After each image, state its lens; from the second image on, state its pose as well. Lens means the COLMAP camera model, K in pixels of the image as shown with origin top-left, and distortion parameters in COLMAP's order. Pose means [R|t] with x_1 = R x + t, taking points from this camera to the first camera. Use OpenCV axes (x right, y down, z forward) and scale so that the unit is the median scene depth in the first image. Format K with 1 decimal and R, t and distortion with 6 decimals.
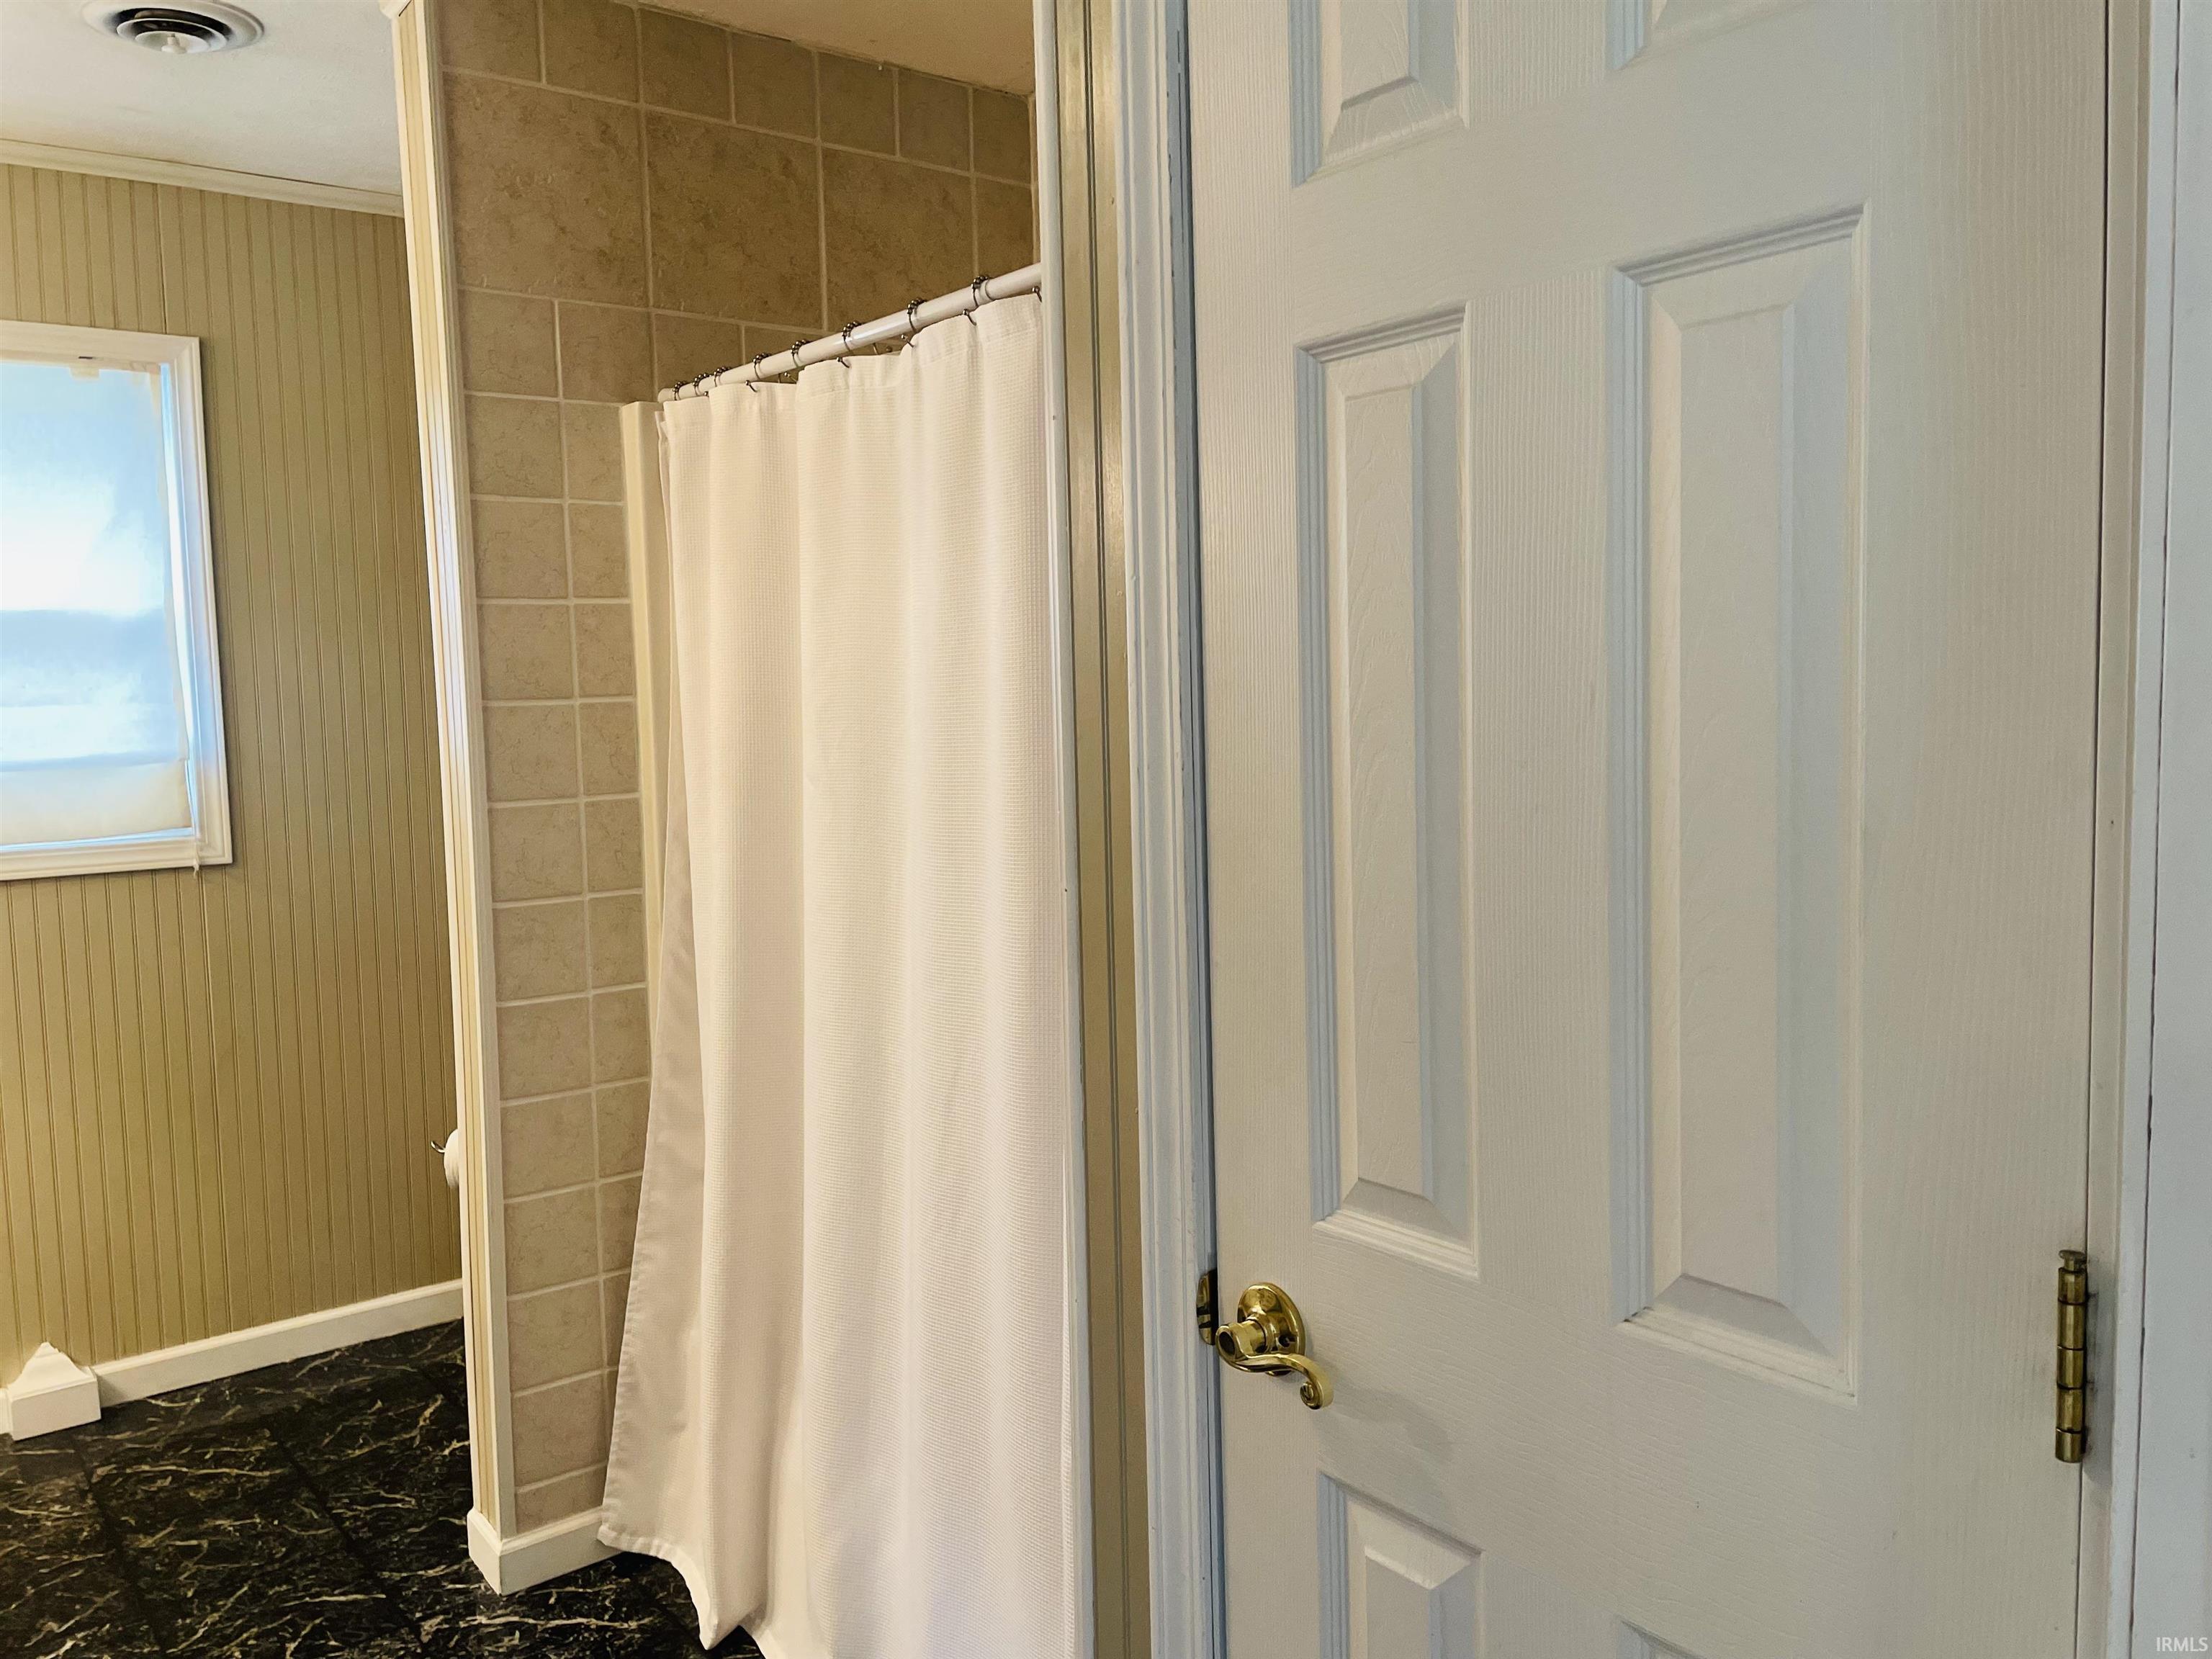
lens RADIAL K [[1695.0, 0, 1115.4], [0, 1695.0, 835.3], [0, 0, 1]] dist [0.047206, -0.052408]
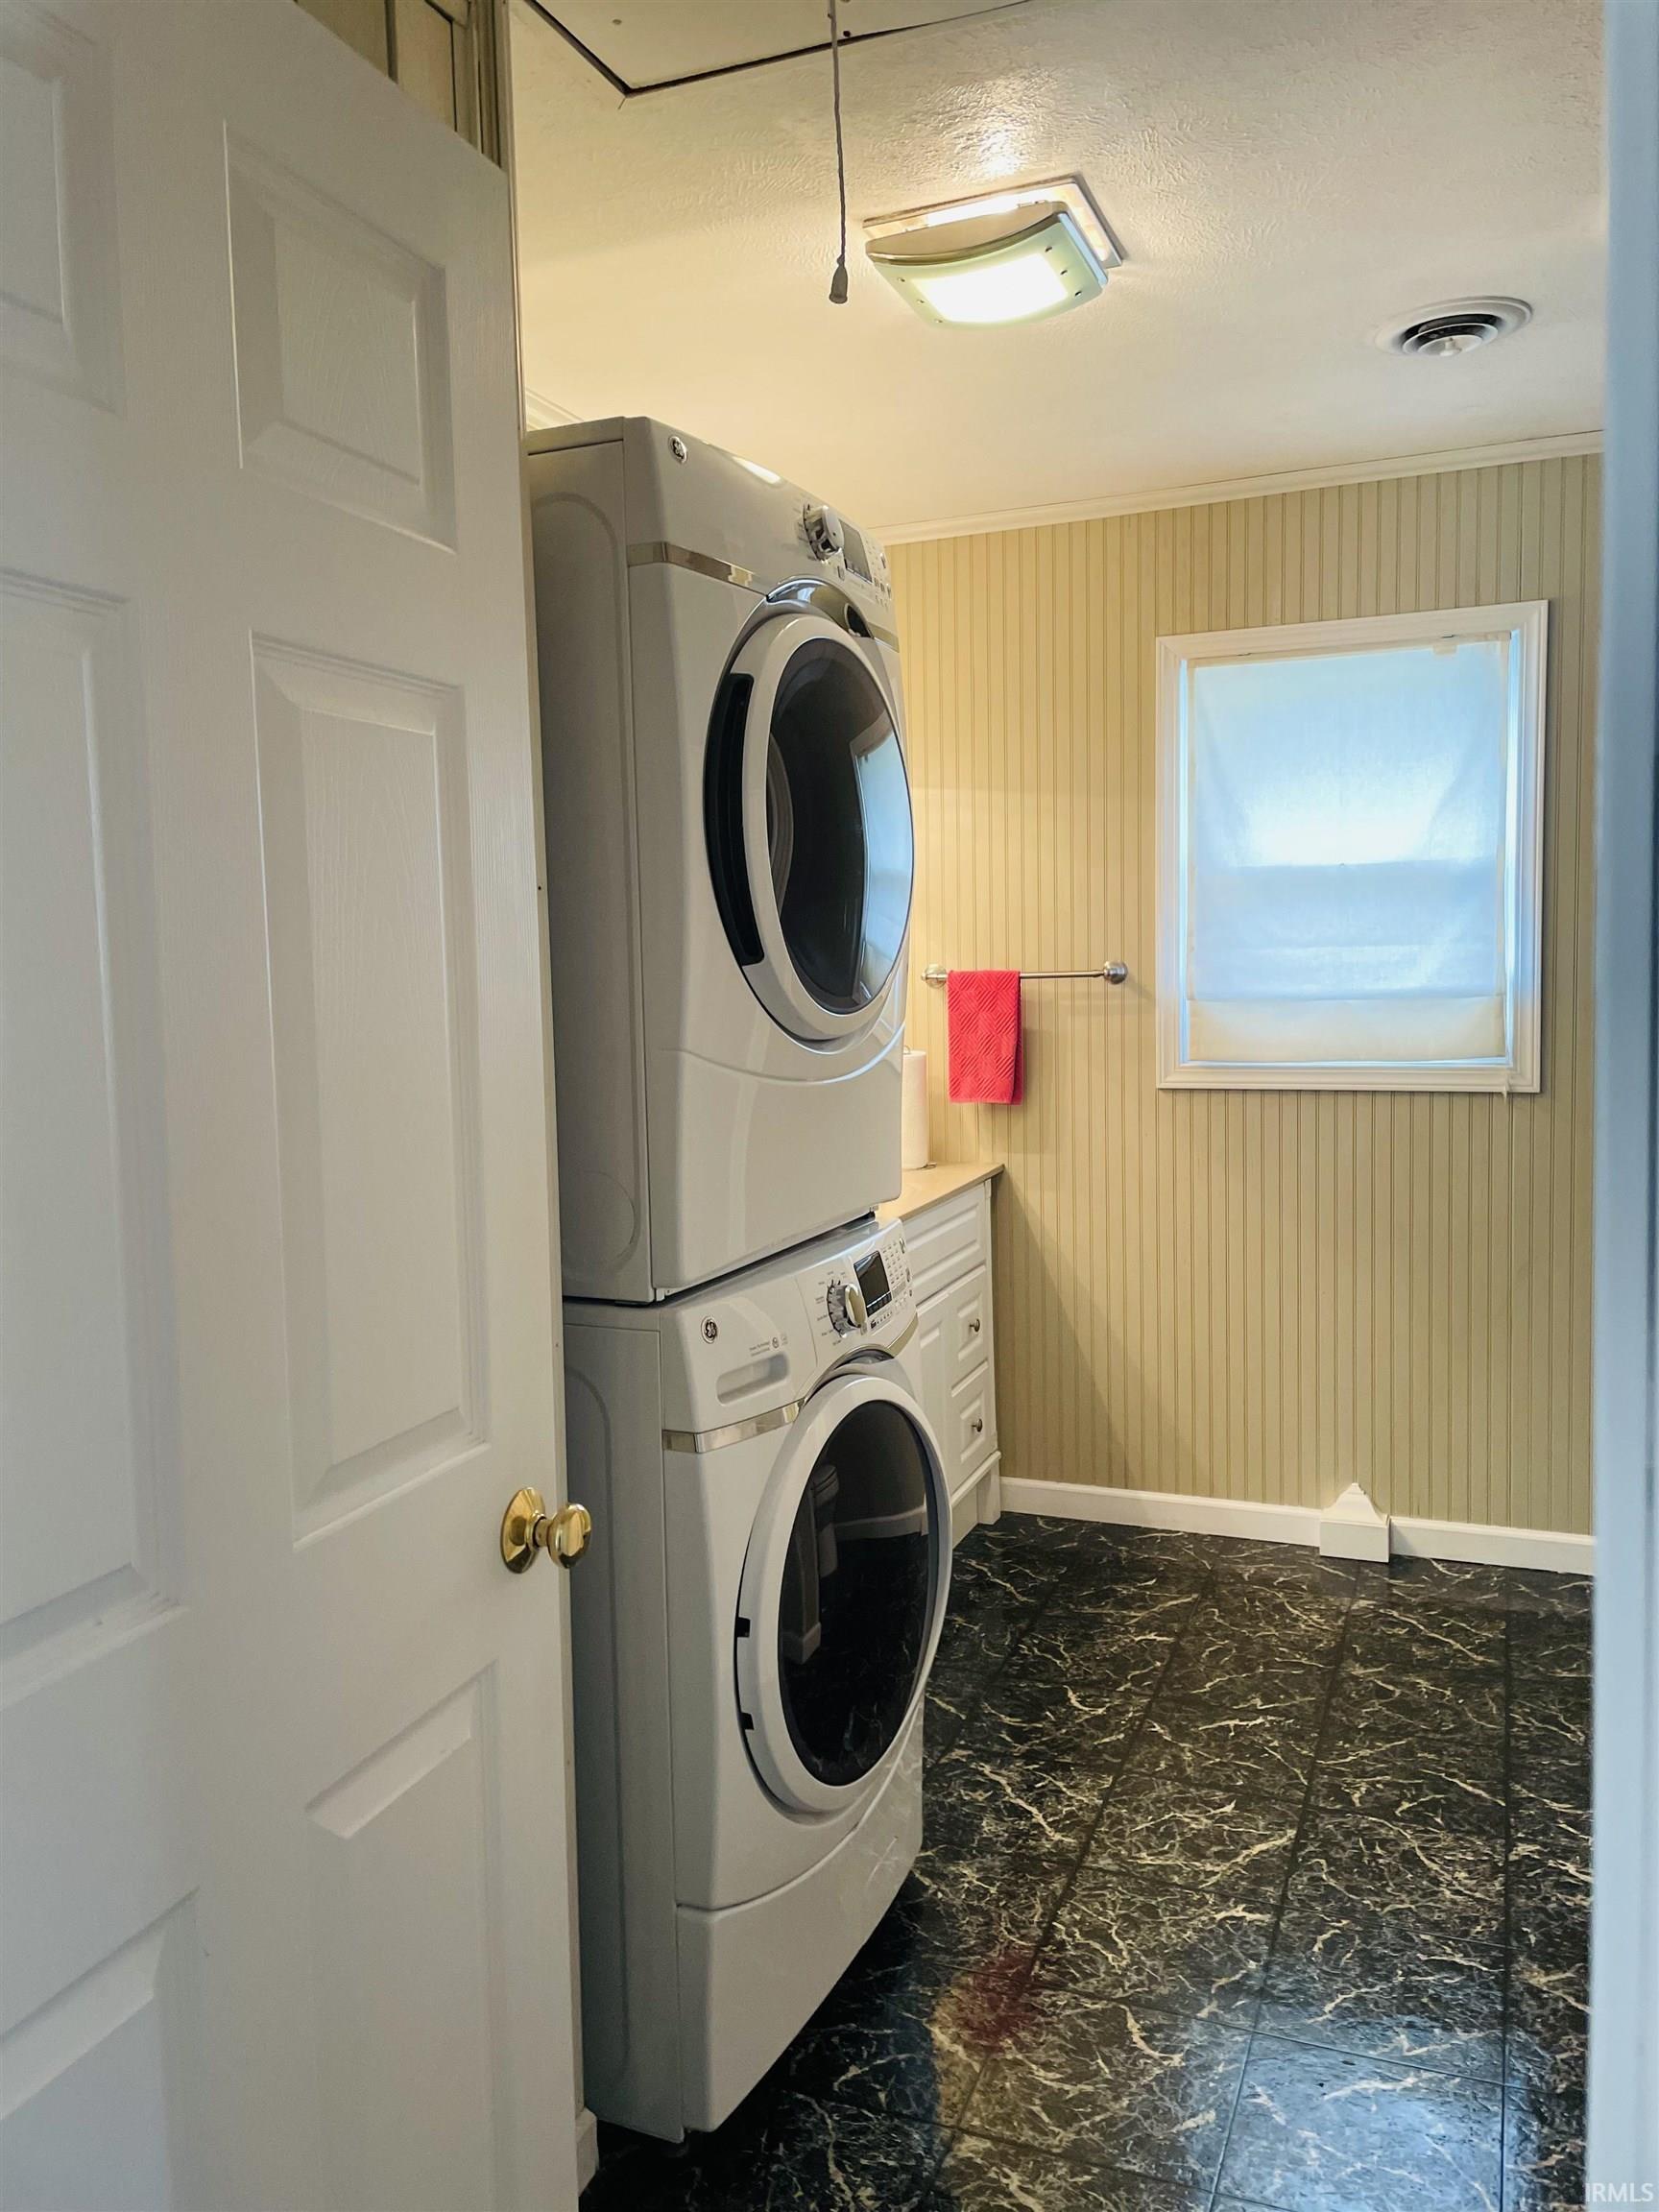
lens RADIAL K [[1695.0, 0, 836.7], [0, 1695.0, 1091.5], [0, 0, 1]] dist [0.047206, -0.052408]
pose [[0.503537, 0.087807, -0.859500, 0.204065], [-0.073579, 0.995566, 0.058601, -0.016926], [0.860835, 0.033733, 0.507765, 0.097028]]
